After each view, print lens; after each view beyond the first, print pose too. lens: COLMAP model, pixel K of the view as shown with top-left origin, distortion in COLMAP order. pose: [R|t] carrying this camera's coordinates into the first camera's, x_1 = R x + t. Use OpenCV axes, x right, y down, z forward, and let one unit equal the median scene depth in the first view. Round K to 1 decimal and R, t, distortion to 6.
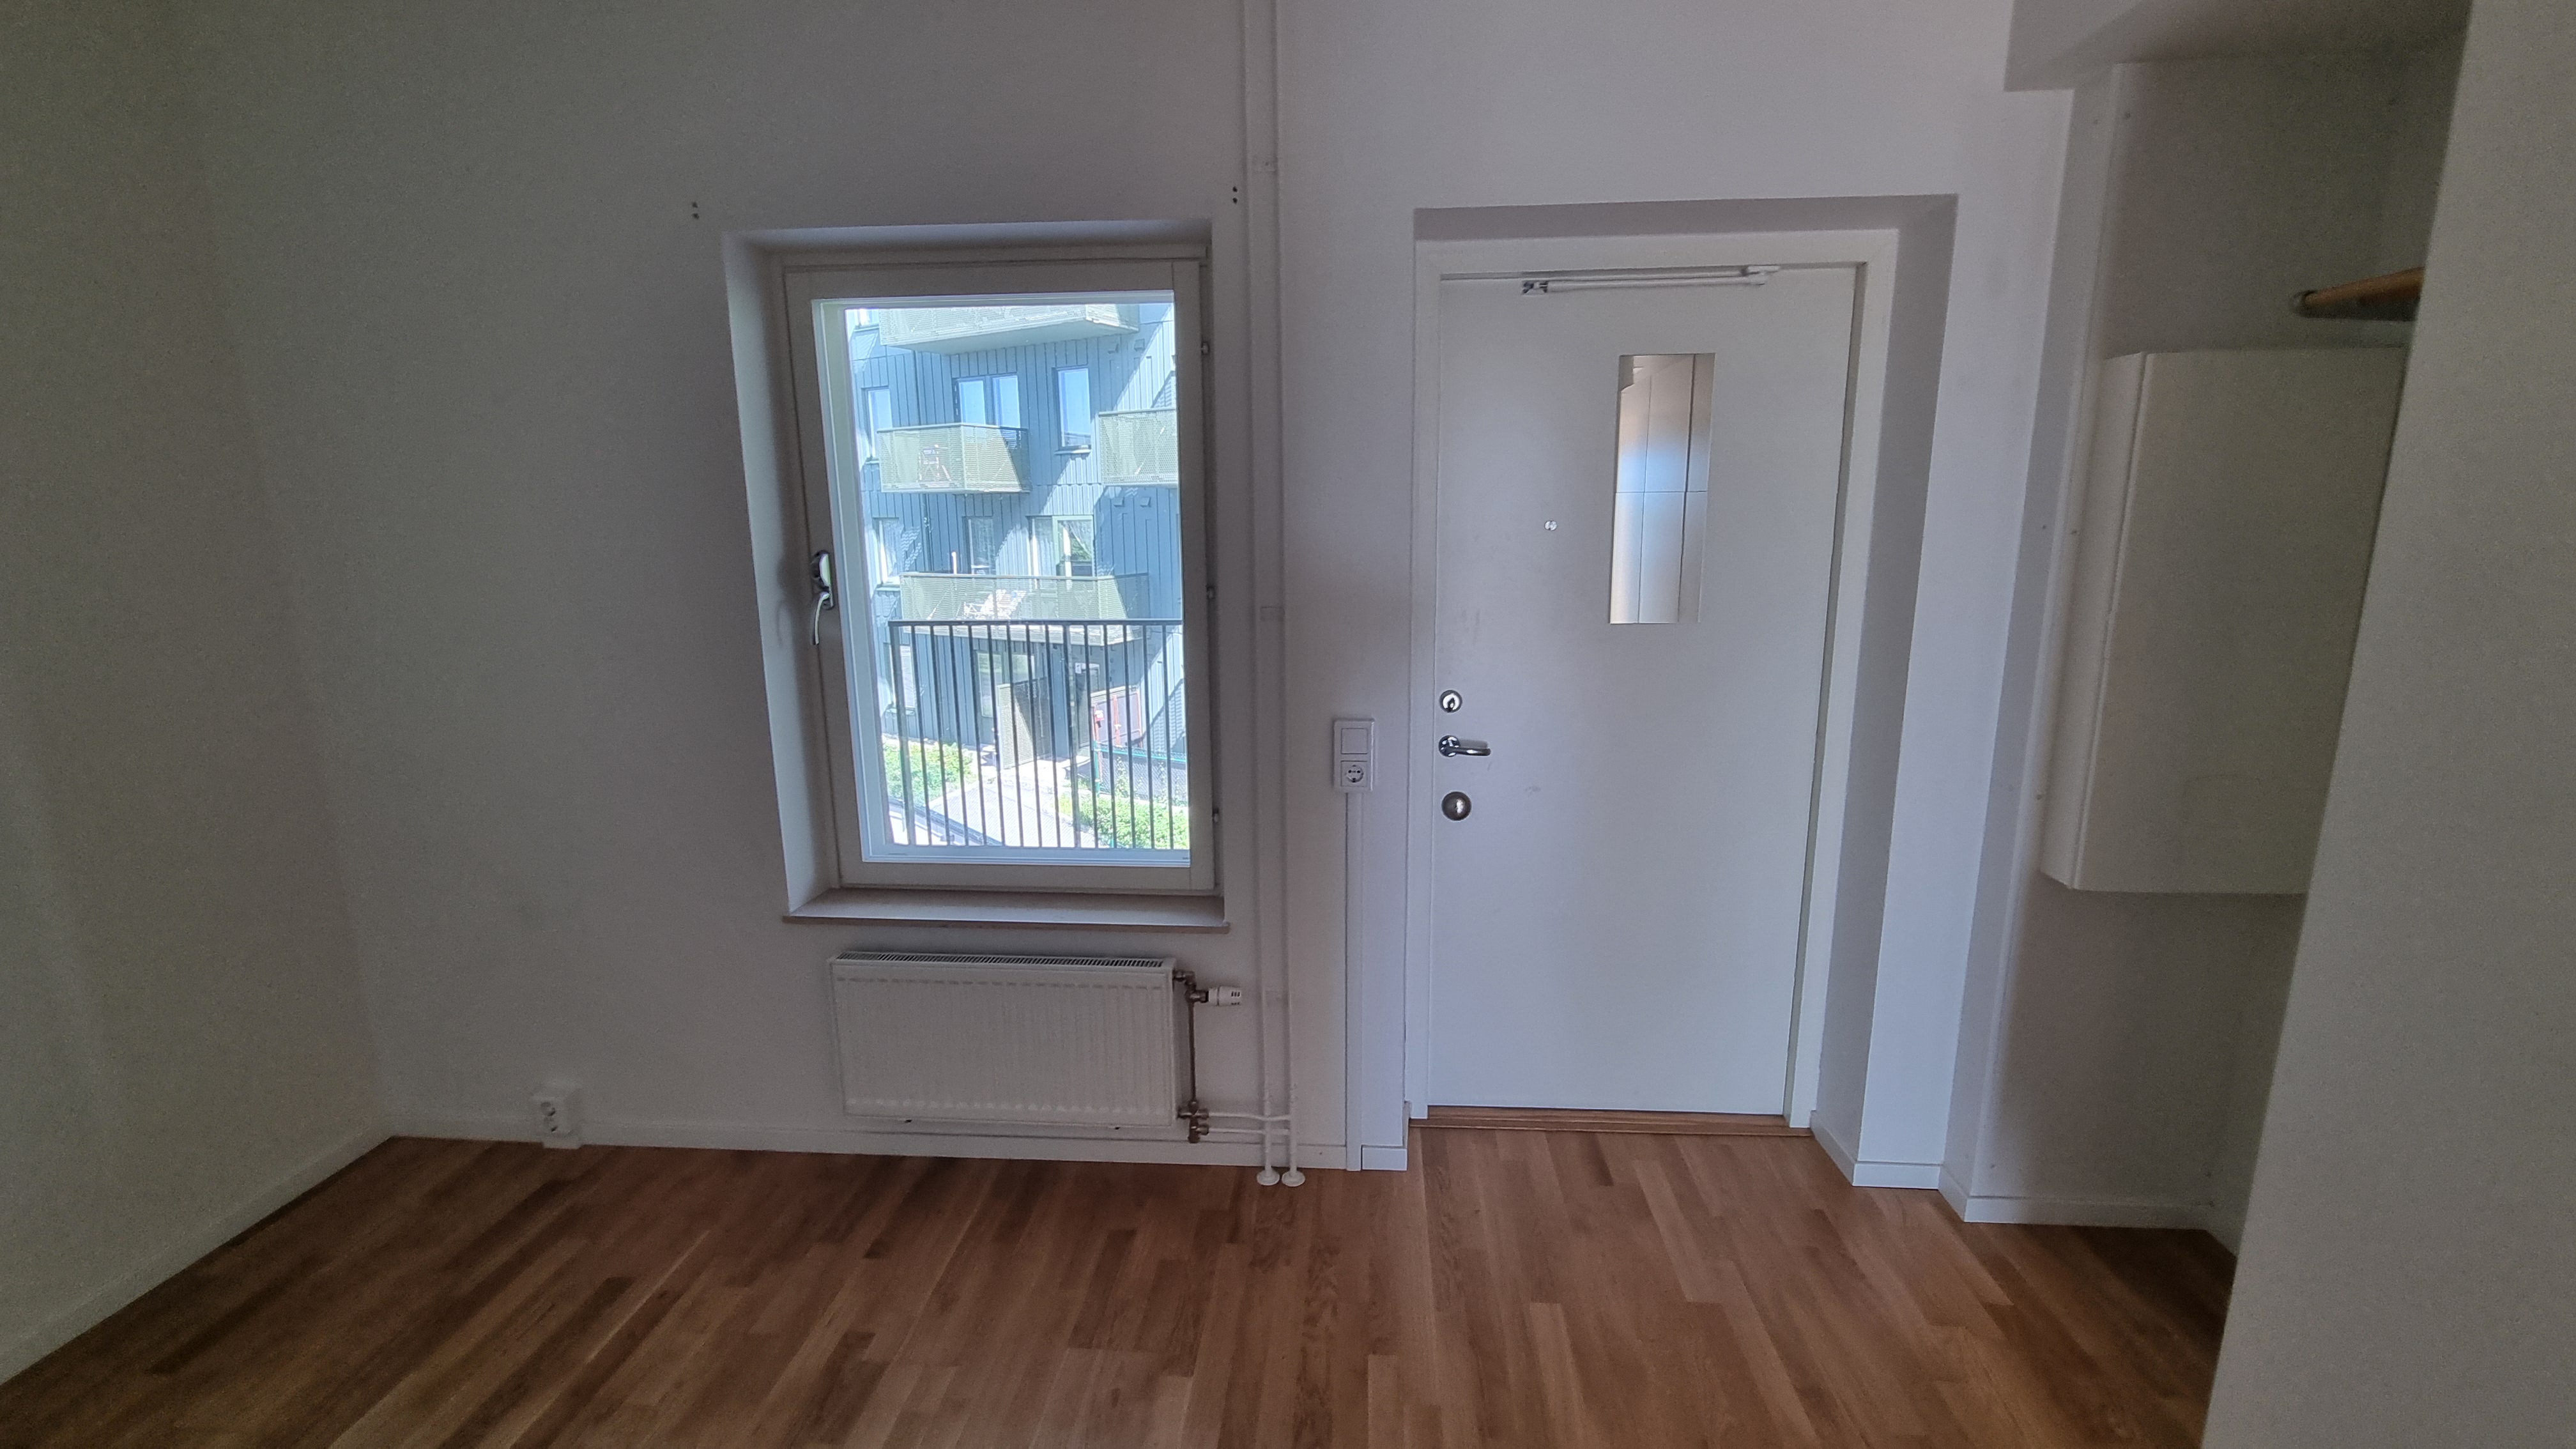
lens RADIAL K [[1042.6, 0, 1290.3], [0, 1042.6, 727.0], [0, 0, 1]] dist [-0.003823, 0.001146]
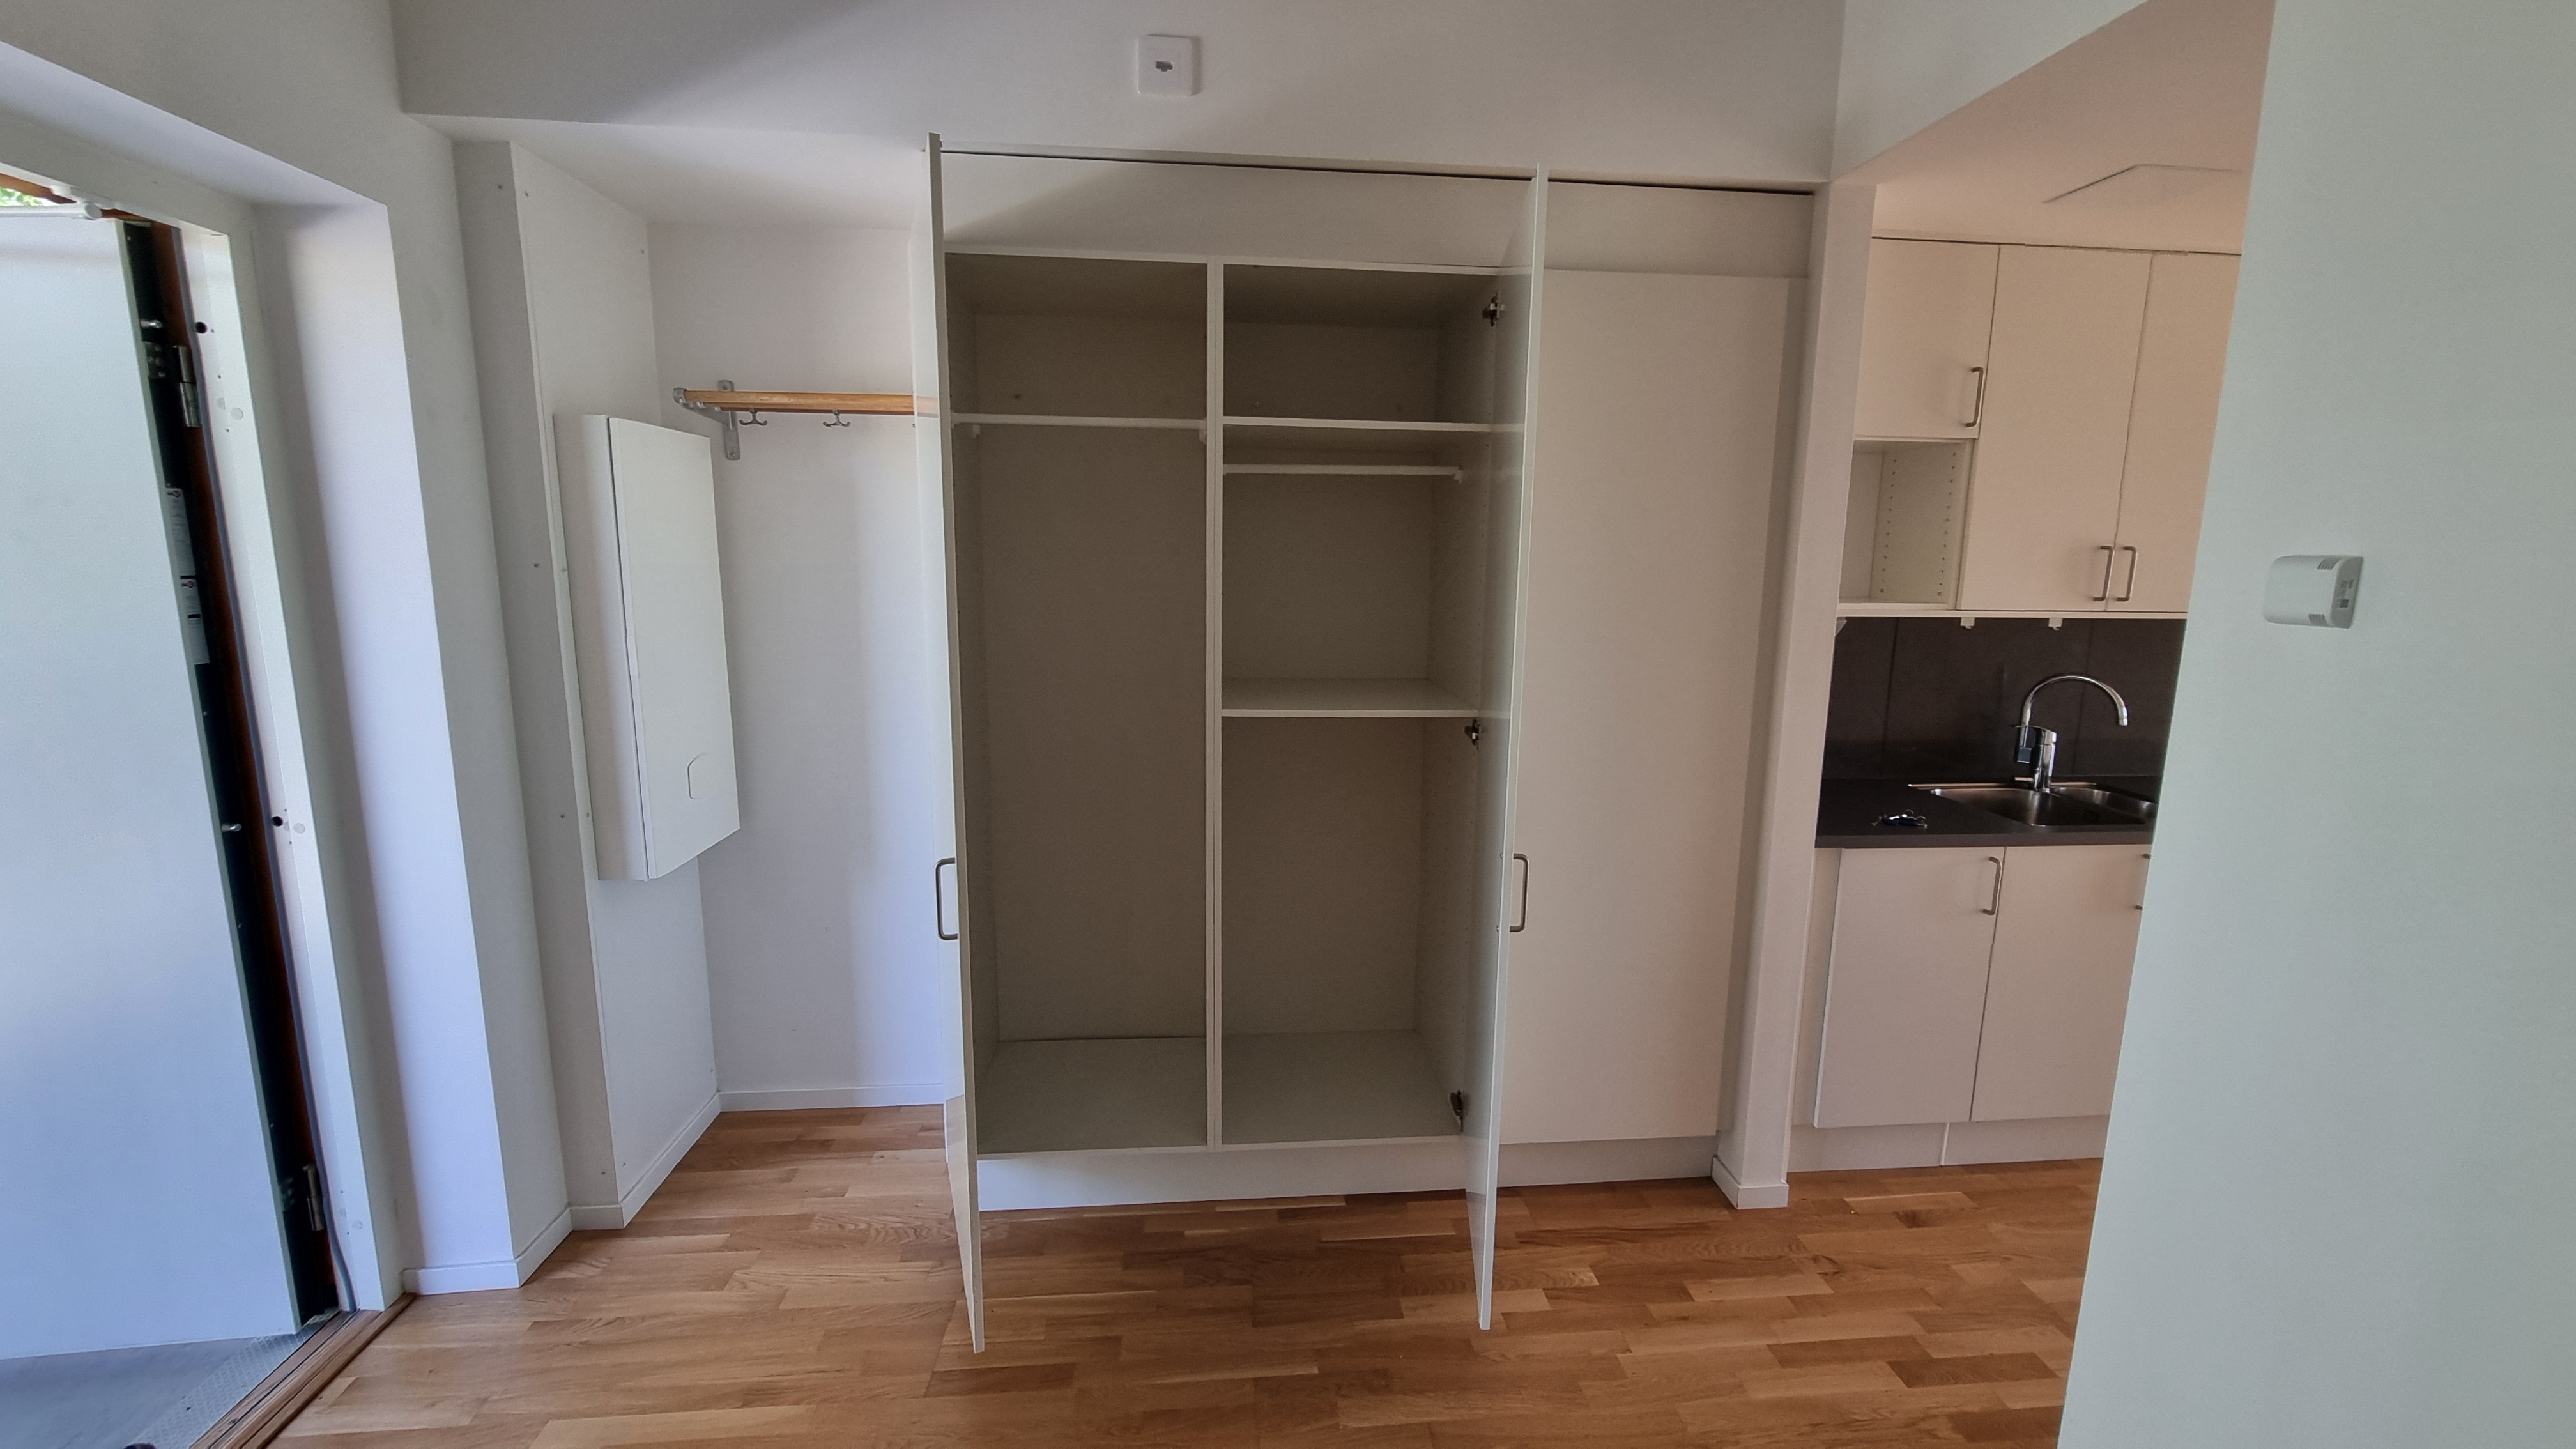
lens RADIAL K [[1042.6, 0, 1291.6], [0, 1042.6, 718.9], [0, 0, 1]] dist [-0.003823, 0.001146]
pose [[-0.179736, -0.150247, 0.972173, -0.499651], [0.187655, 0.964882, 0.183814, -0.098636], [-0.965650, 0.215471, -0.145230, 0.488974]]
